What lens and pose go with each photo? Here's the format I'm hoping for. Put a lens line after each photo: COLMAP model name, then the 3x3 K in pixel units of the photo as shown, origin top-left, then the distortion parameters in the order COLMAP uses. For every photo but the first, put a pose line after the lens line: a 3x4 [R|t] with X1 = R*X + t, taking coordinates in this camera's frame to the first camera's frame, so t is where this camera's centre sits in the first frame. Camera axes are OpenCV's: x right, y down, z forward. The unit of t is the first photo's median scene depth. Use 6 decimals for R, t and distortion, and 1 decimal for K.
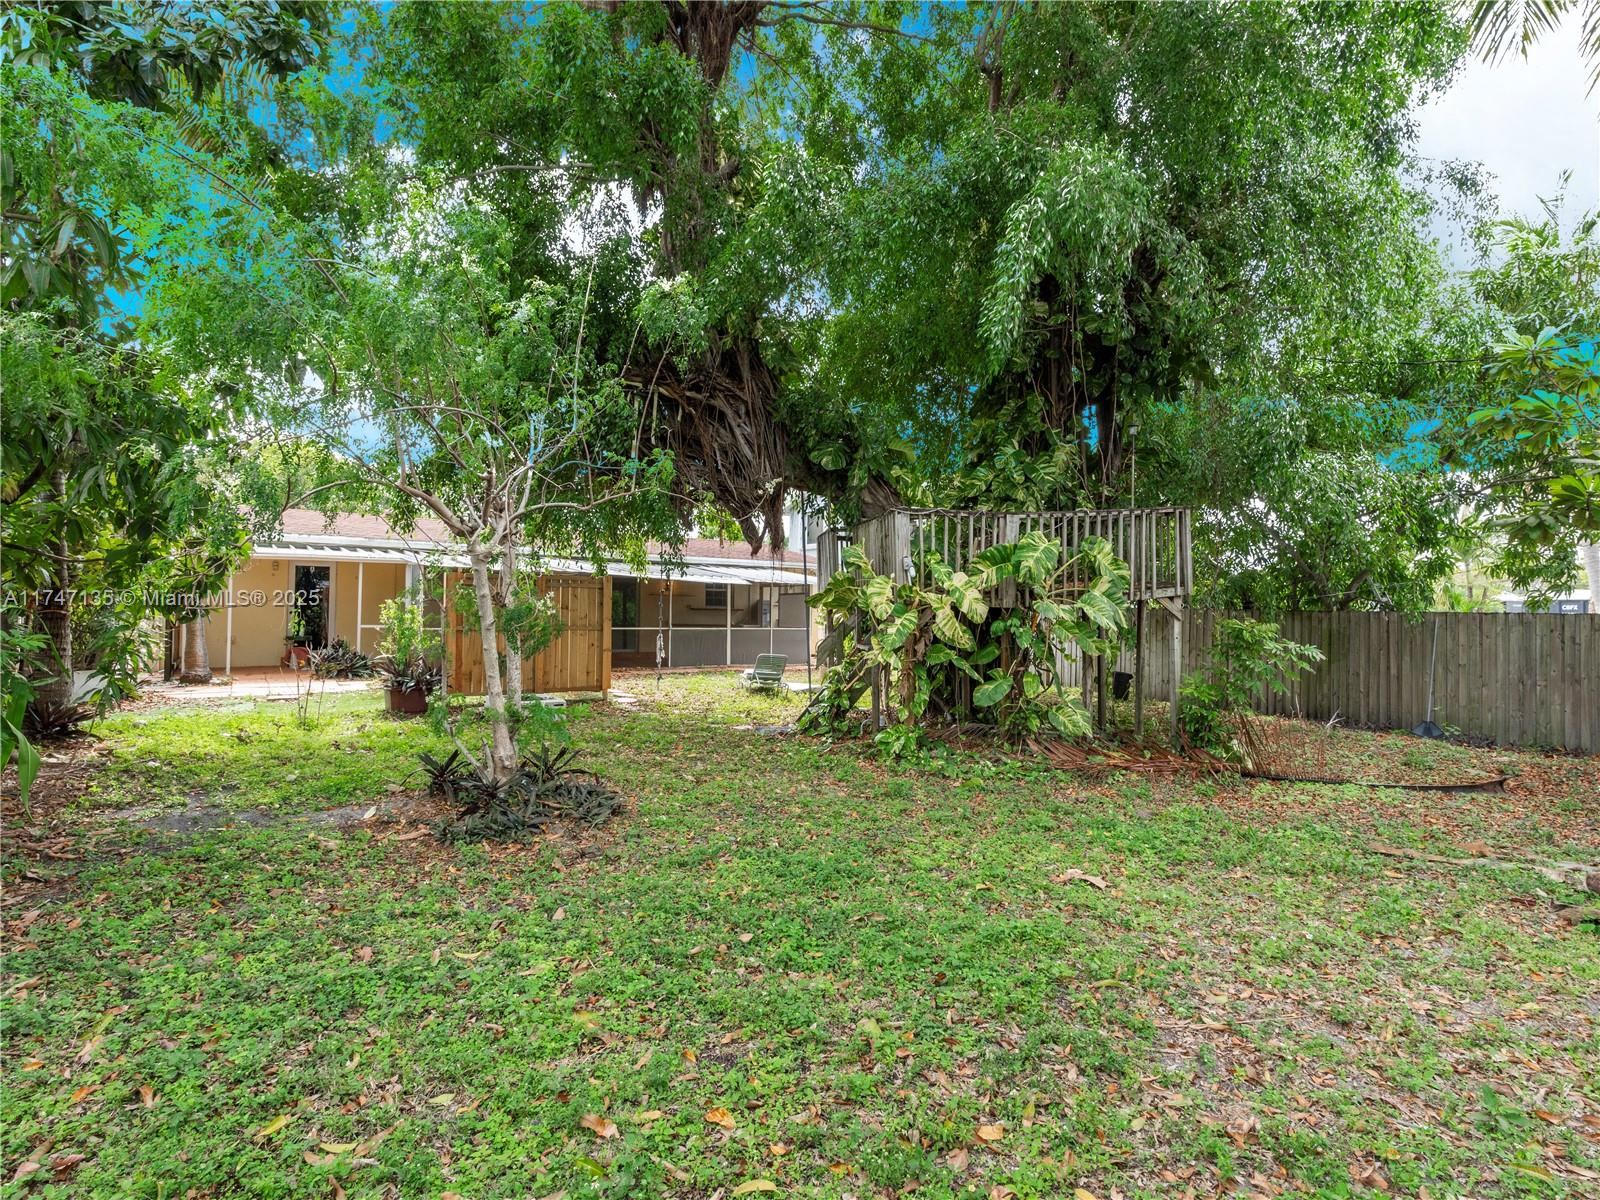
lens RADIAL K [[832.8, 0, 802.0], [0, 832.8, 611.6], [0, 0, 1]] dist [-0.006767, 0.002365]
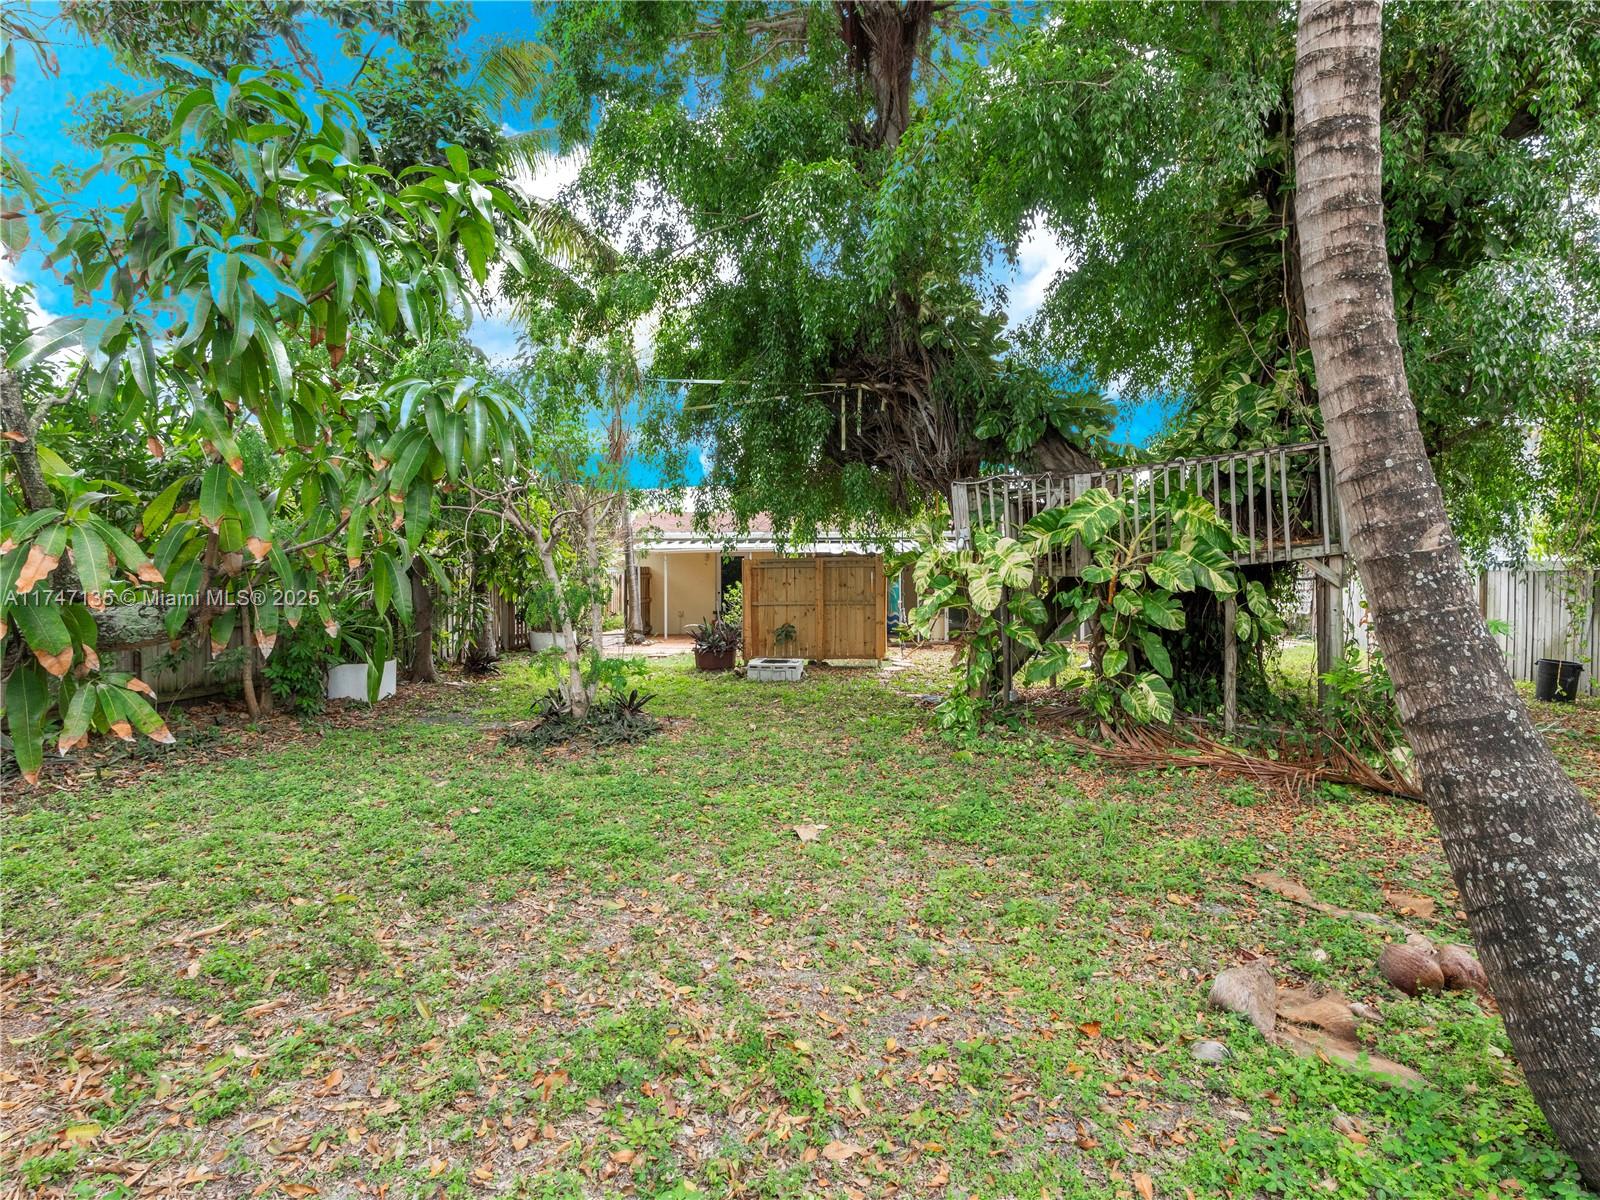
lens RADIAL K [[832.8, 0, 805.0], [0, 832.8, 593.9], [0, 0, 1]] dist [-0.006767, 0.002365]
pose [[0.803839, -0.011185, -0.594741, 0.418157], [0.014990, 0.999887, 0.001457, 0.006793], [0.594657, -0.010086, 0.803916, 0.072848]]
